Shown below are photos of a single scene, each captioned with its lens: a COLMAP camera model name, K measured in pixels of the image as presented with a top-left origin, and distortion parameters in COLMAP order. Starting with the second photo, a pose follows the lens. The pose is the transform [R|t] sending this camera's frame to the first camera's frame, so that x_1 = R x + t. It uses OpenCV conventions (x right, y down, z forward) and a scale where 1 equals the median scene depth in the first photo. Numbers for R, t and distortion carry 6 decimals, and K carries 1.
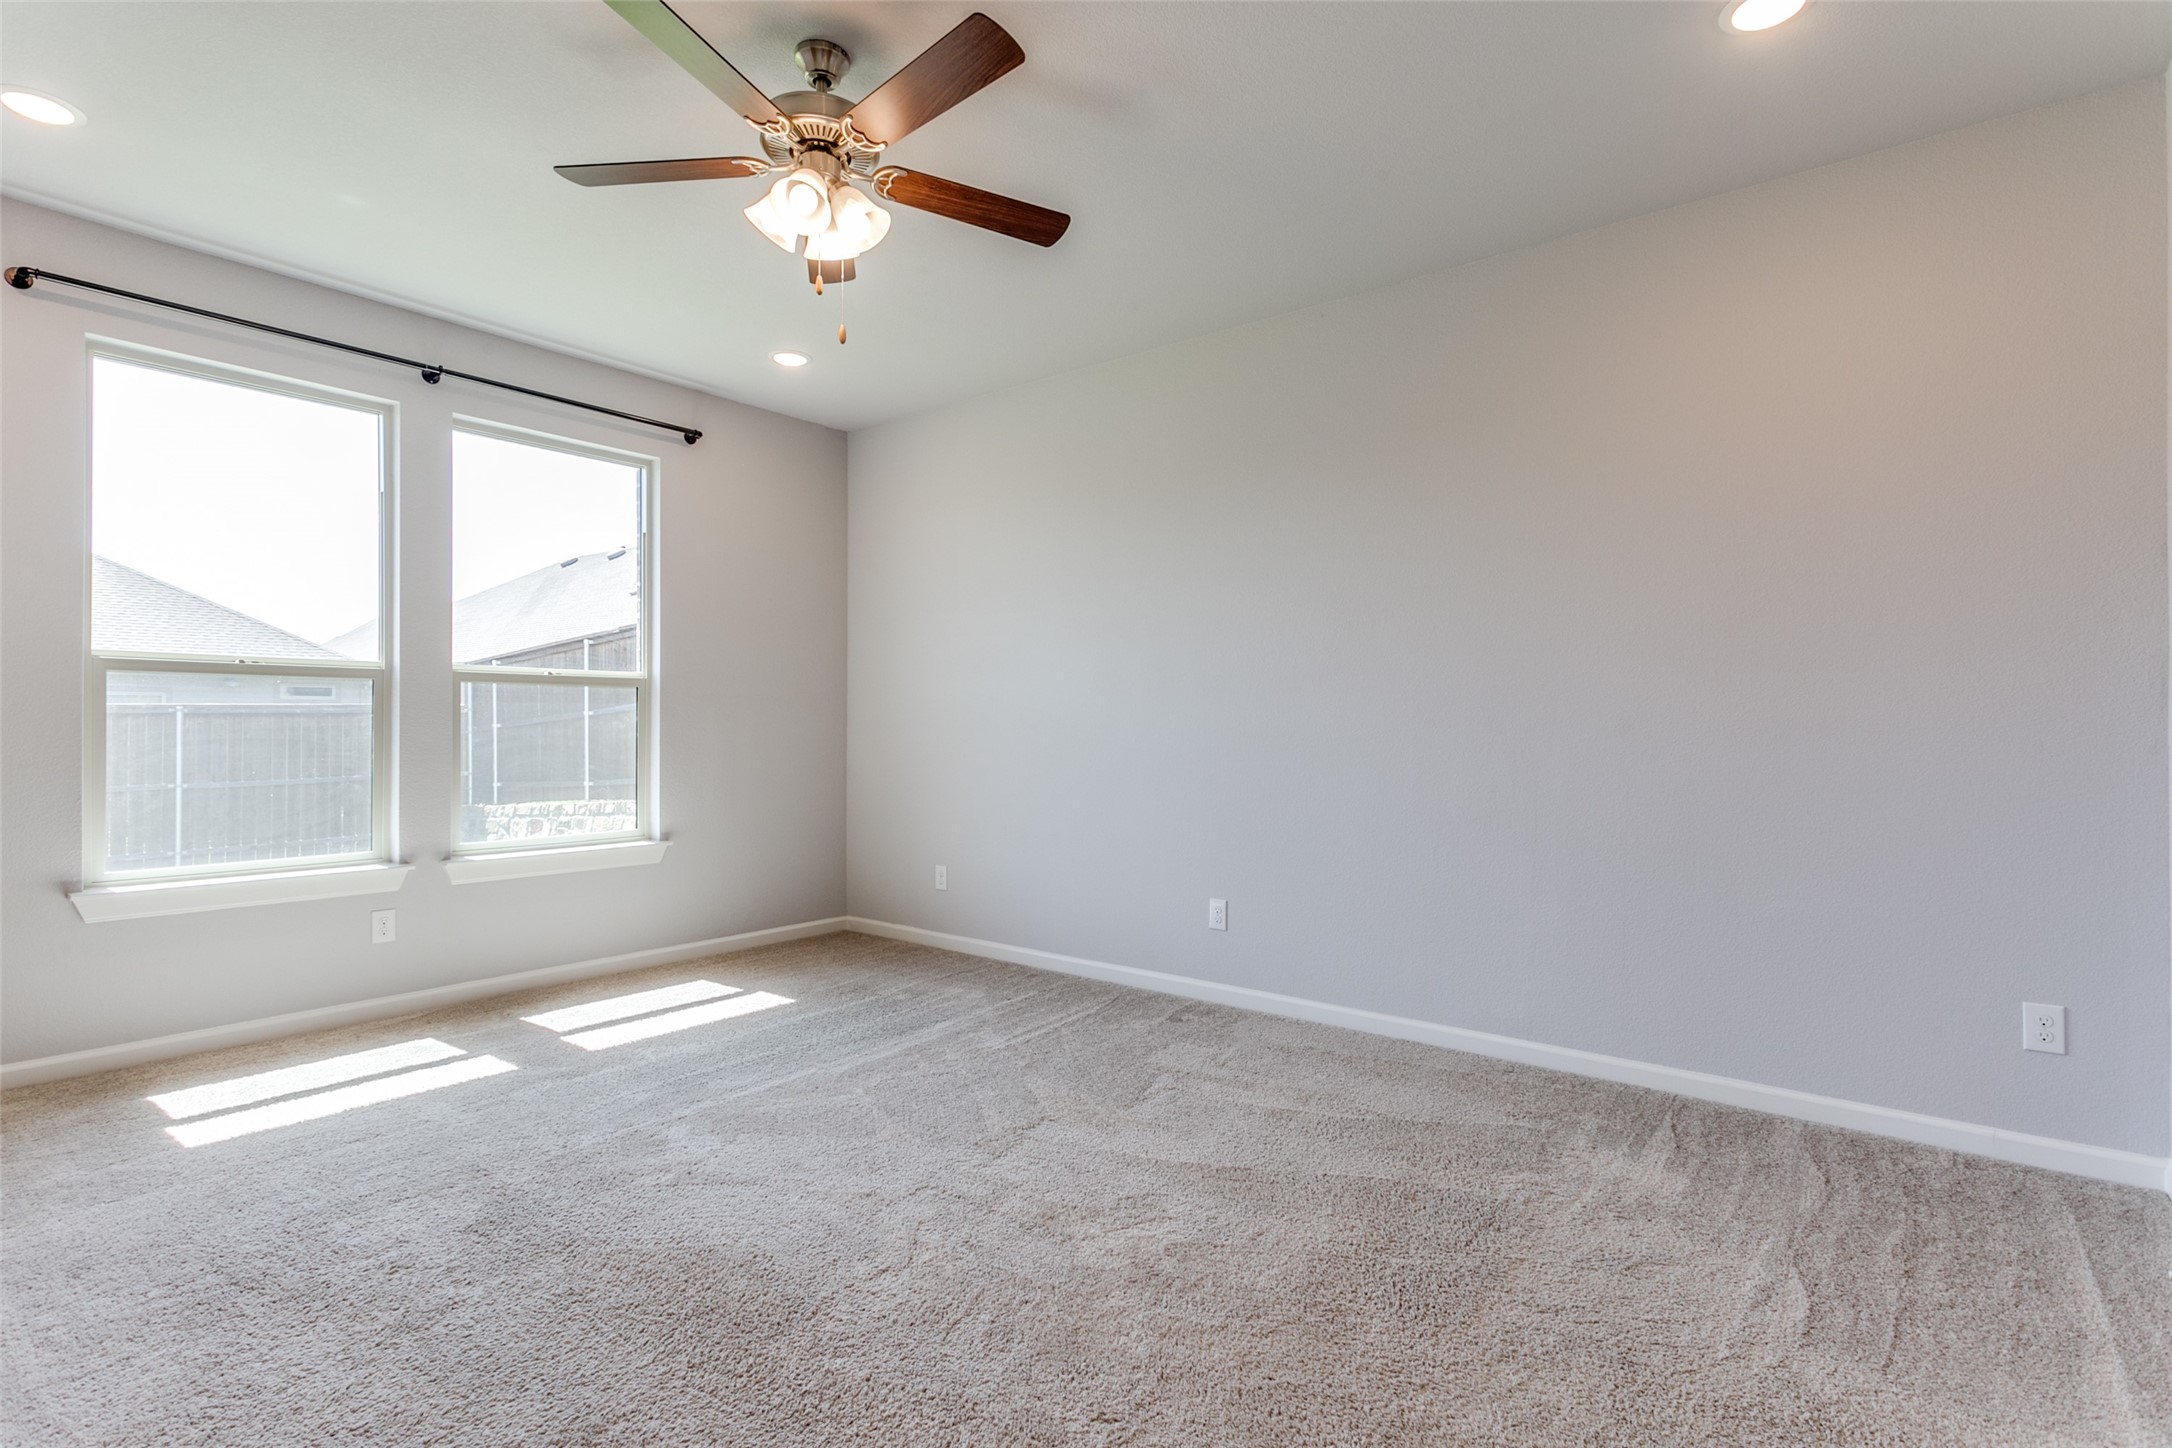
lens RADIAL K [[1030.9, 0, 1079.3], [0, 1030.9, 719.8], [0, 0, 1]] dist [0.002903, 0.007804]
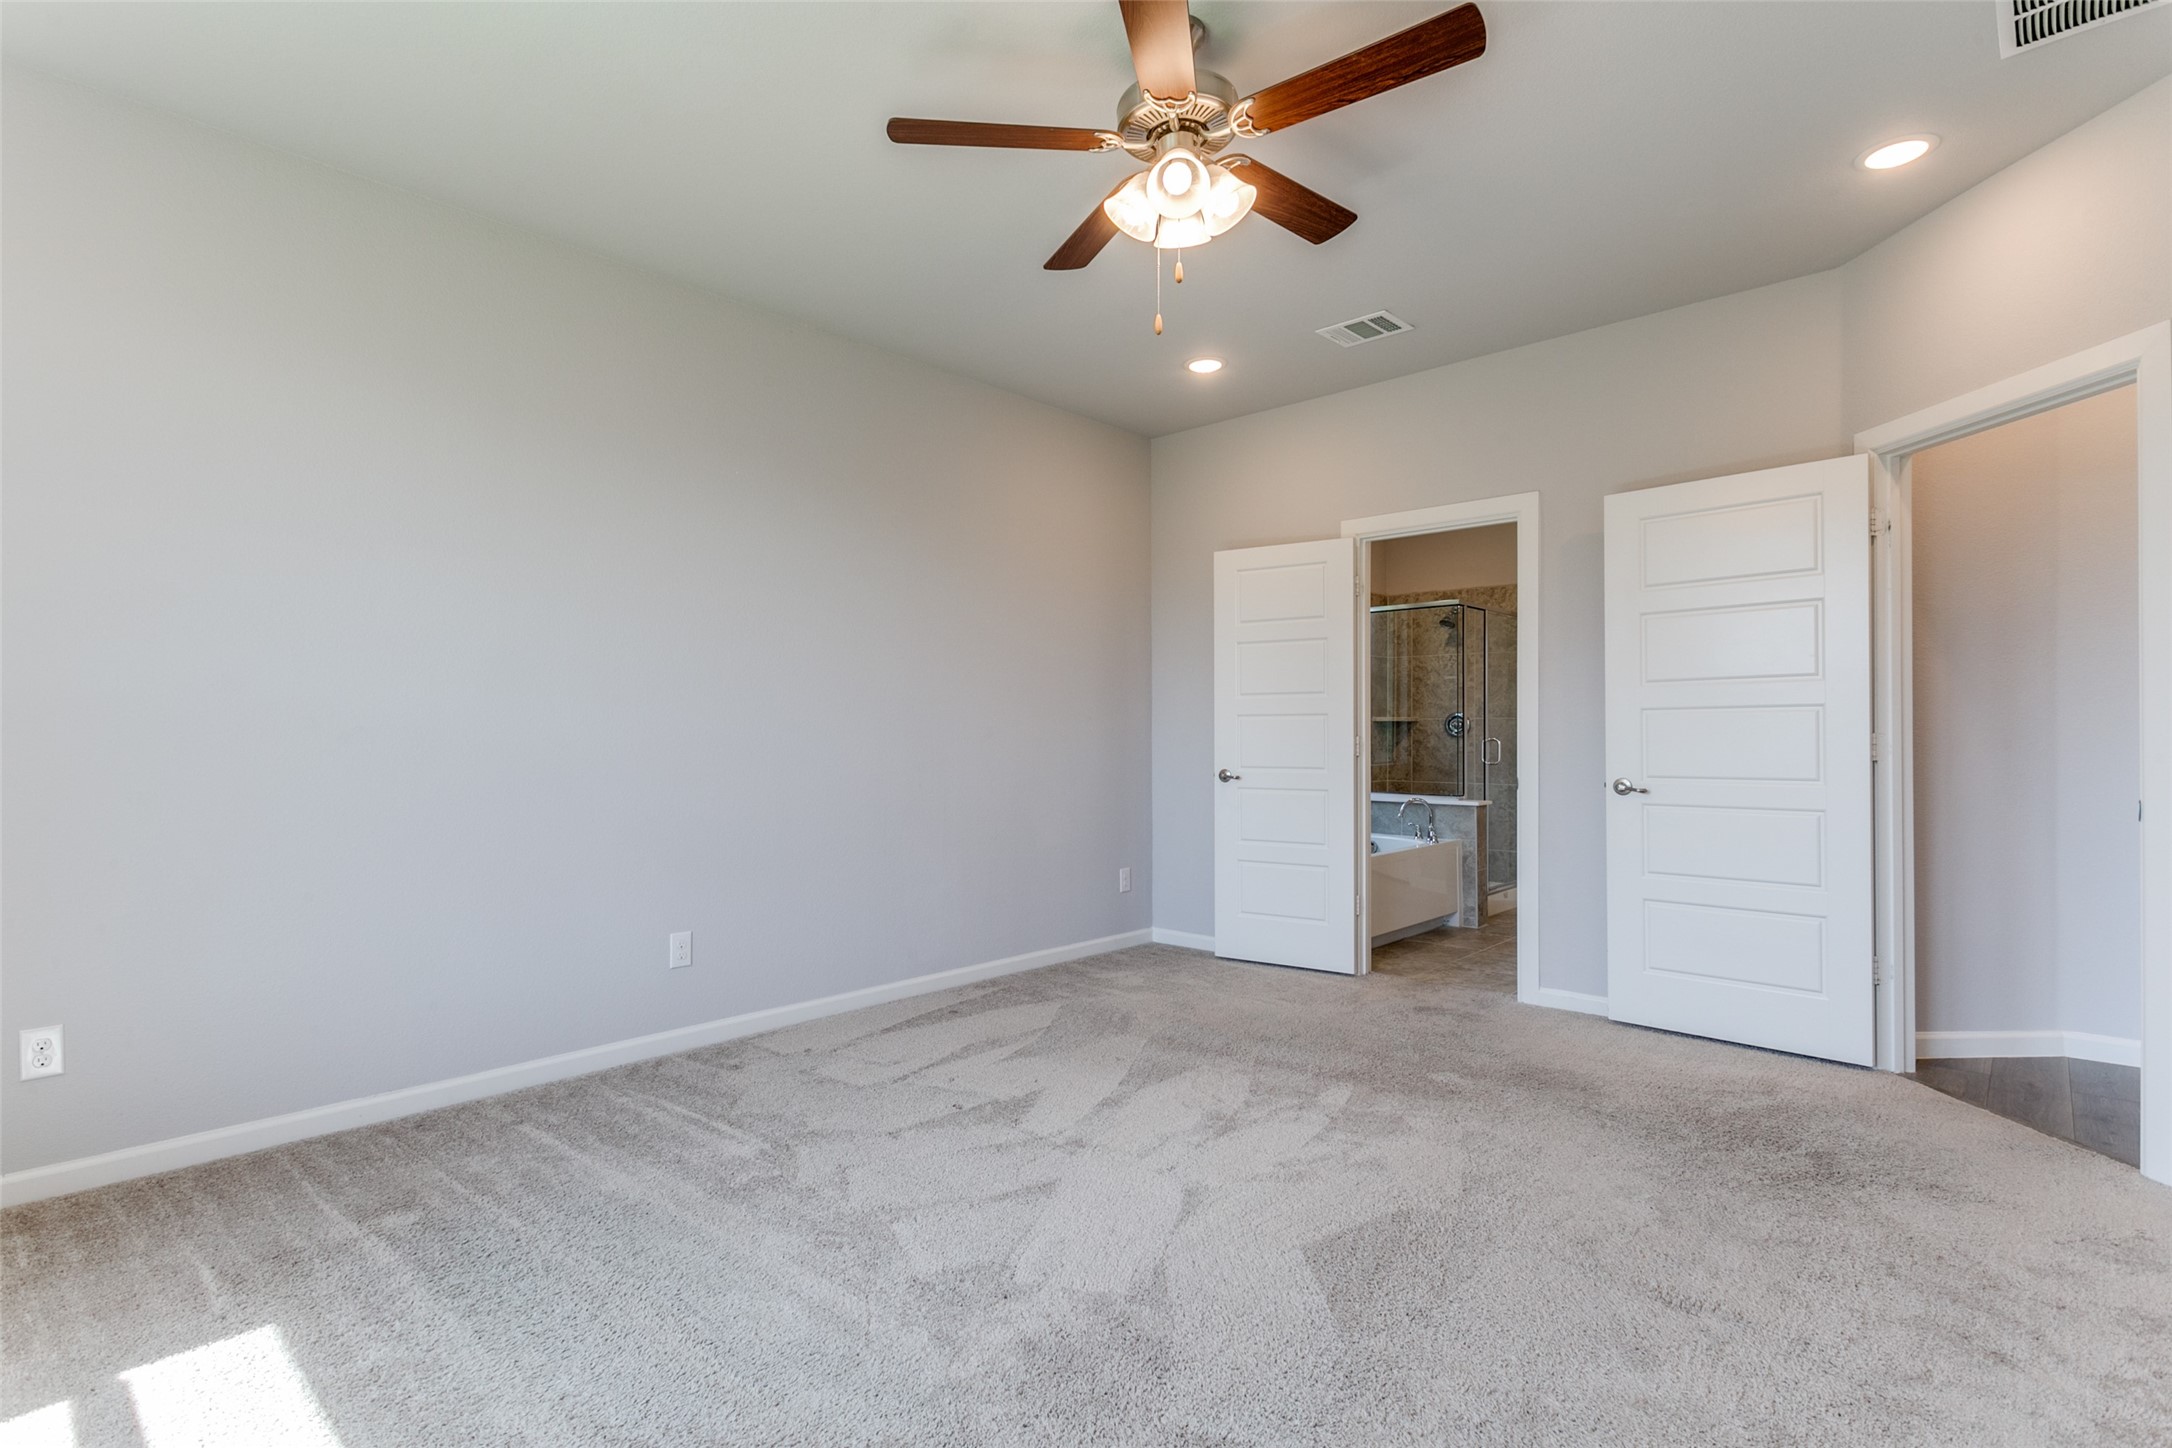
lens RADIAL K [[1030.9, 0, 1079.3], [0, 1030.9, 719.8], [0, 0, 1]] dist [0.002903, 0.007804]
pose [[0.083008, 0.011859, 0.996478, -0.760172], [0.000602, 0.999928, -0.011950, 0.005243], [-0.996549, 0.001592, 0.082995, 0.631711]]
